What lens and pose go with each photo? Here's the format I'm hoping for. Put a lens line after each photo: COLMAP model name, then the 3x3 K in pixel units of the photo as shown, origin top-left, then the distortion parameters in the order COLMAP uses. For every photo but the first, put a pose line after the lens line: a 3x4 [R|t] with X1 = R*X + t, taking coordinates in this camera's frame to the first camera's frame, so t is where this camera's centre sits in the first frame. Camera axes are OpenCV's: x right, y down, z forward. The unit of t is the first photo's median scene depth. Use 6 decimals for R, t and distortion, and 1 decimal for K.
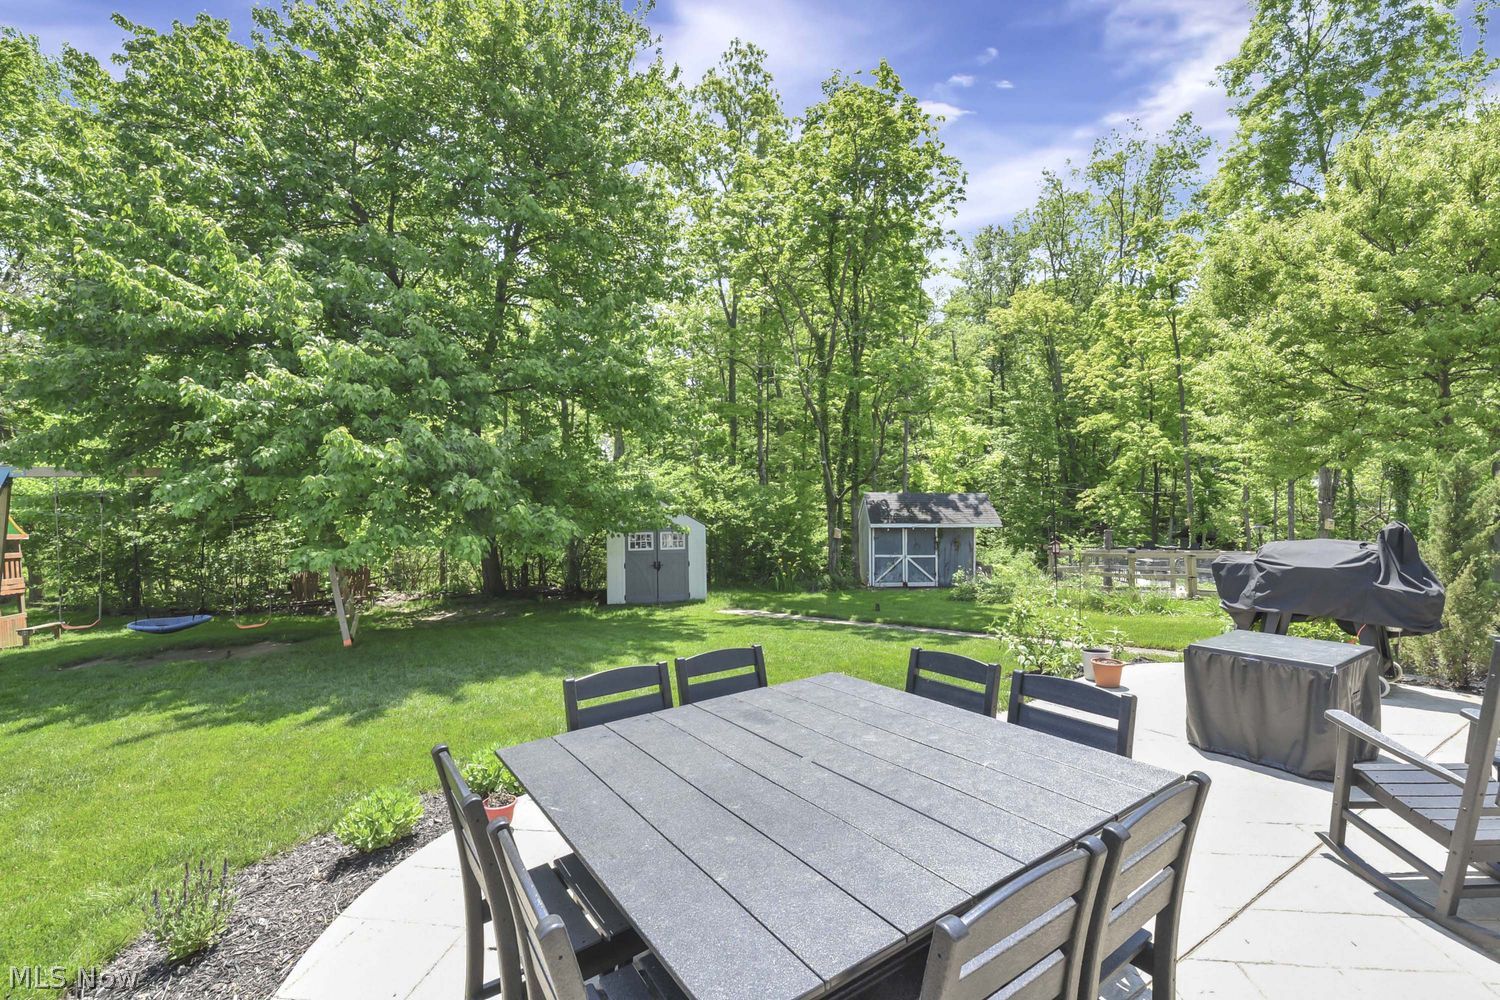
lens RADIAL K [[669.0, 0, 750.9], [0, 669.0, 487.8], [0, 0, 1]] dist [-0.001814, -0.008251]
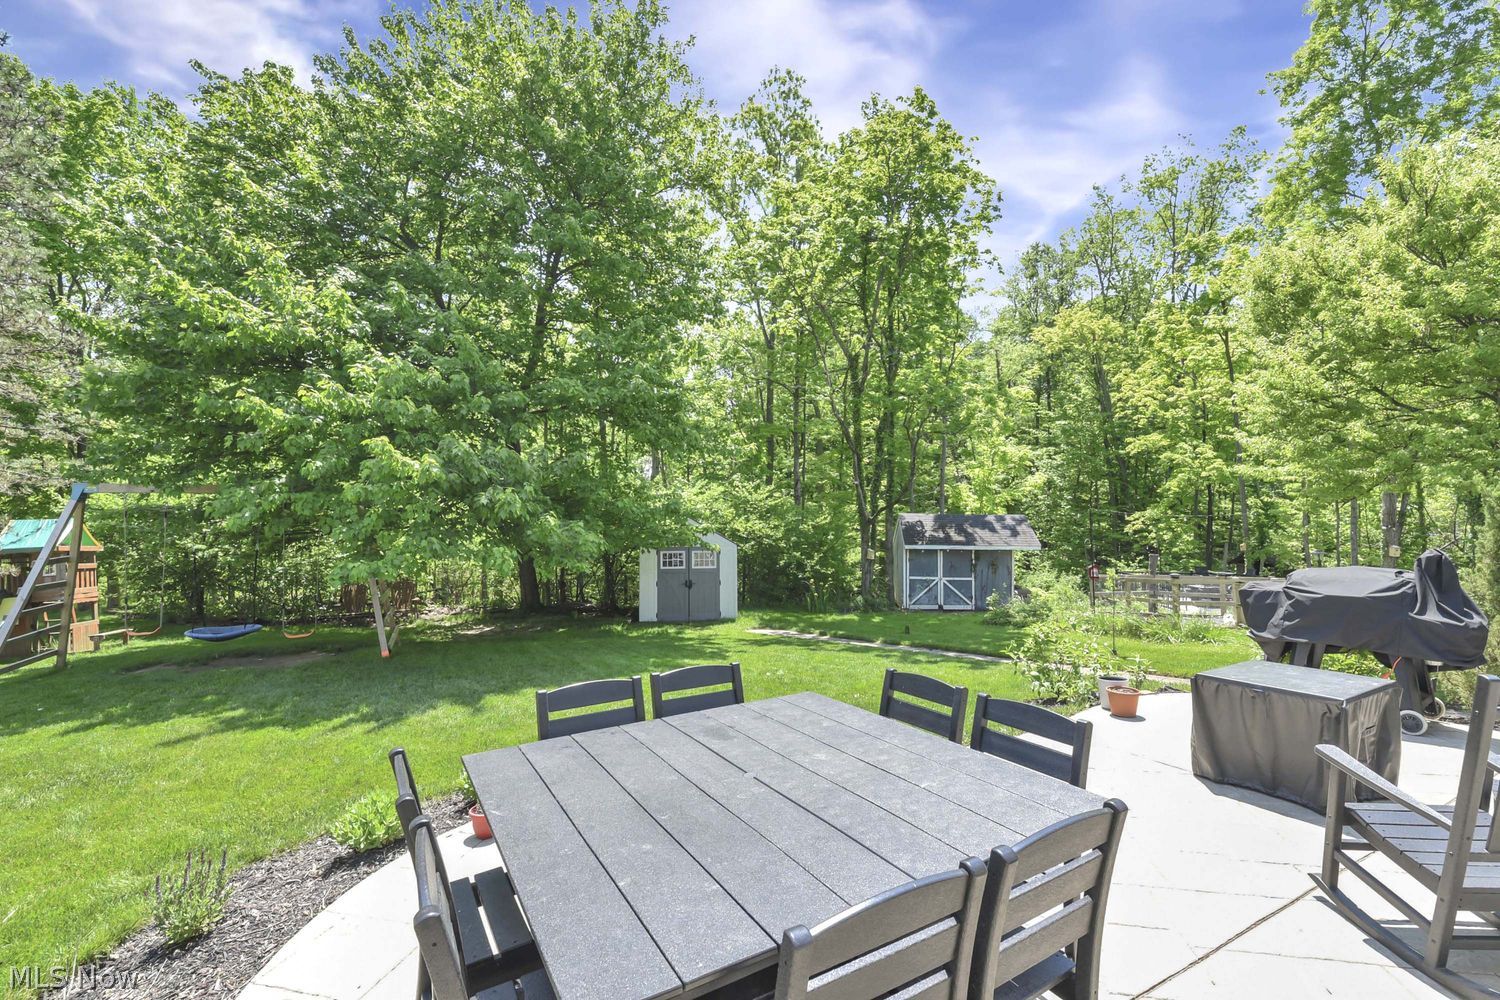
lens RADIAL K [[668.1, 0, 750.9], [0, 668.1, 492.2], [0, 0, 1]] dist [0.000296, -0.008692]
pose [[0.997668, 0.006129, -0.067972, 0.023077], [-0.007688, 0.999713, -0.022698, -0.000484], [0.067813, 0.023168, 0.997429, -0.004400]]
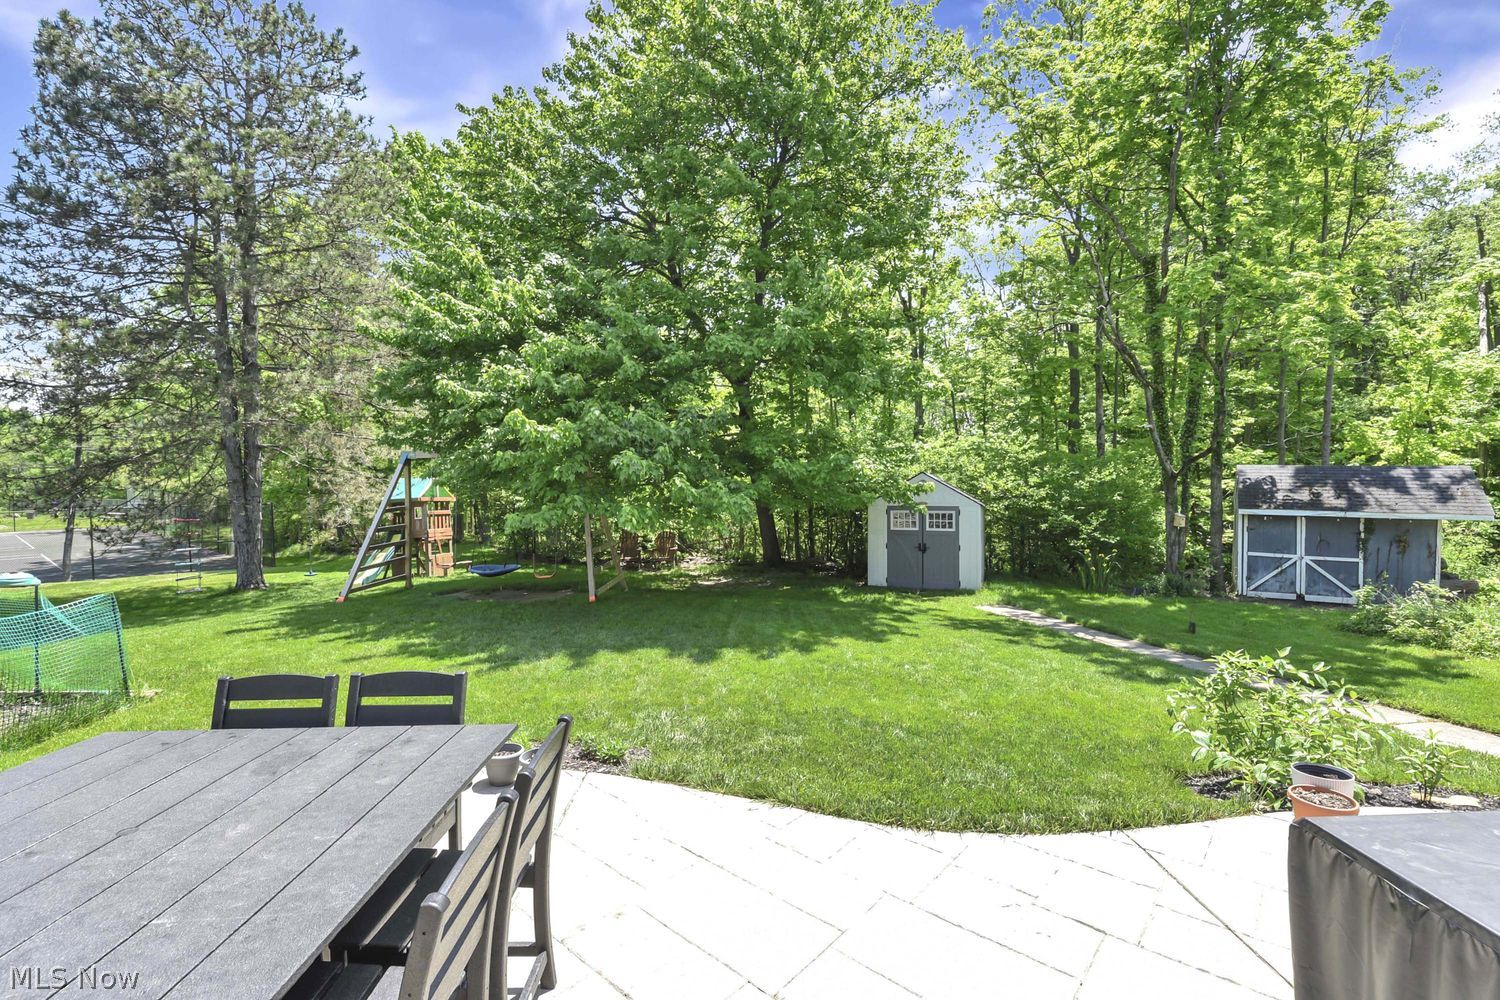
lens RADIAL K [[674.4, 0, 726.1], [0, 674.4, 474.7], [0, 0, 1]] dist [-0.000738, -0.008627]
pose [[0.823202, 0.005821, -0.567719, 0.170938], [0.009032, 0.999687, 0.023346, -0.006822], [0.567677, -0.024346, 0.822891, 0.111361]]
